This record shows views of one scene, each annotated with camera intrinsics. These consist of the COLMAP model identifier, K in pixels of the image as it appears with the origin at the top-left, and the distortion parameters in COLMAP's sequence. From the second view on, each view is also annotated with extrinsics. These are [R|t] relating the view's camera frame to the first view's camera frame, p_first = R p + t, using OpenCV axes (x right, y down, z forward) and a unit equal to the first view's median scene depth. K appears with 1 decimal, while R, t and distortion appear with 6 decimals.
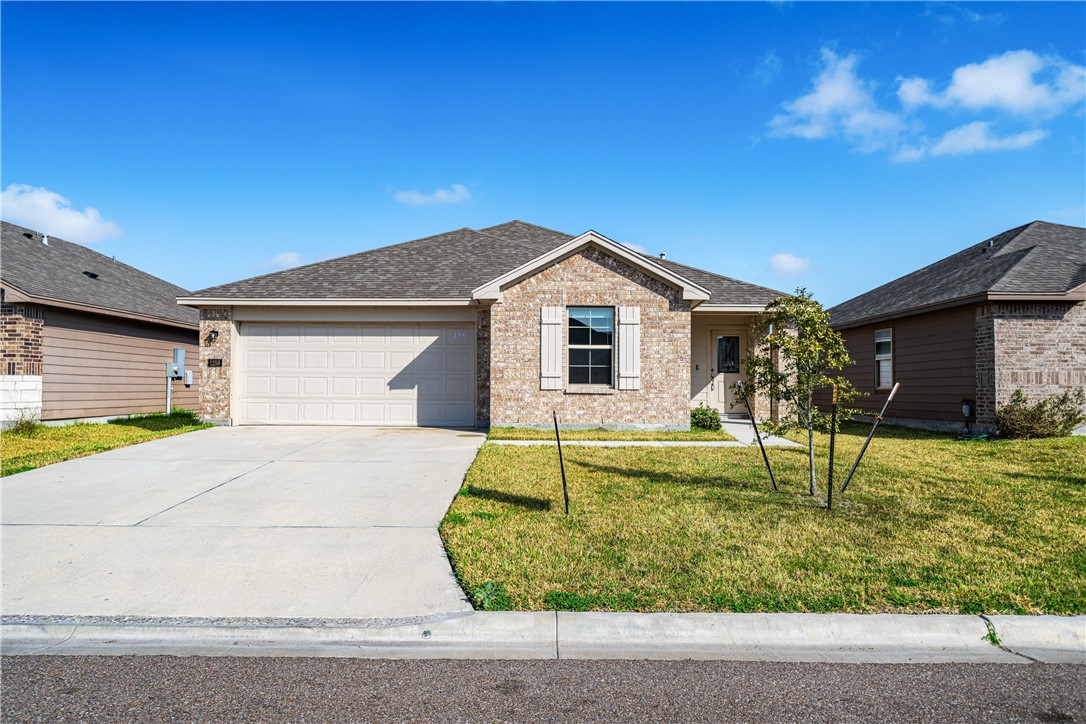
lens RADIAL K [[733.9, 0, 541.8], [0, 733.9, 365.7], [0, 0, 1]] dist [0.001604, 0.000992]
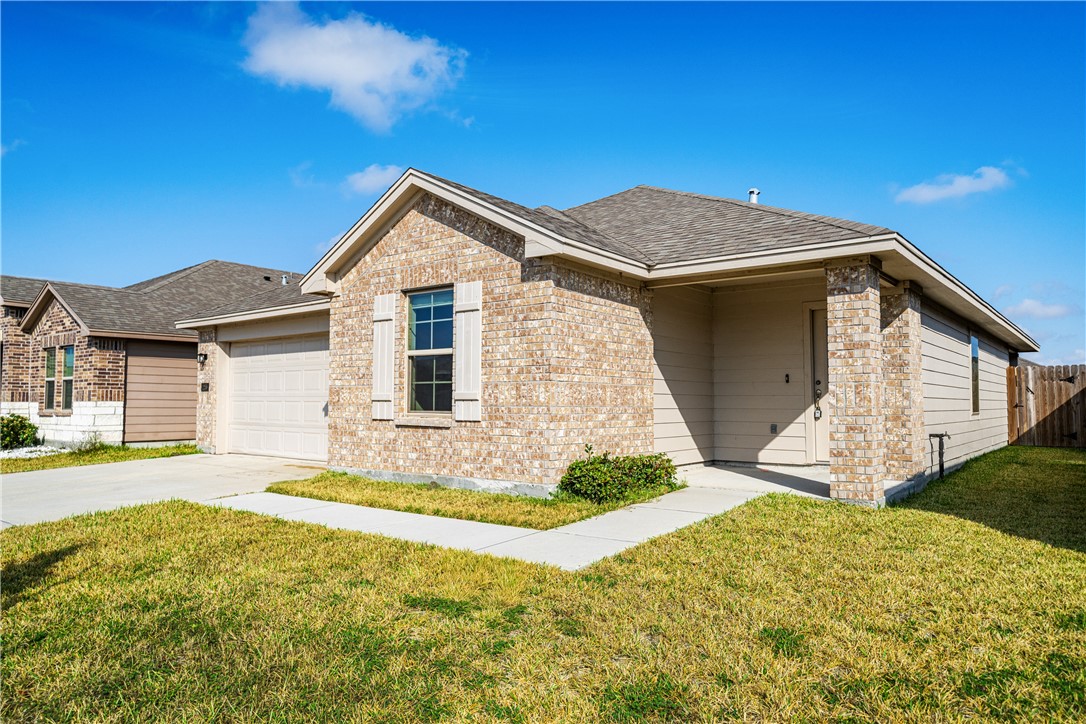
lens RADIAL K [[733.9, 0, 541.5], [0, 733.9, 360.5], [0, 0, 1]] dist [0.001604, 0.000992]
pose [[0.781643, -0.040086, -0.622436, 0.534790], [0.021905, 0.999081, -0.036835, 0.007030], [0.623341, 0.015157, 0.781803, 0.568605]]
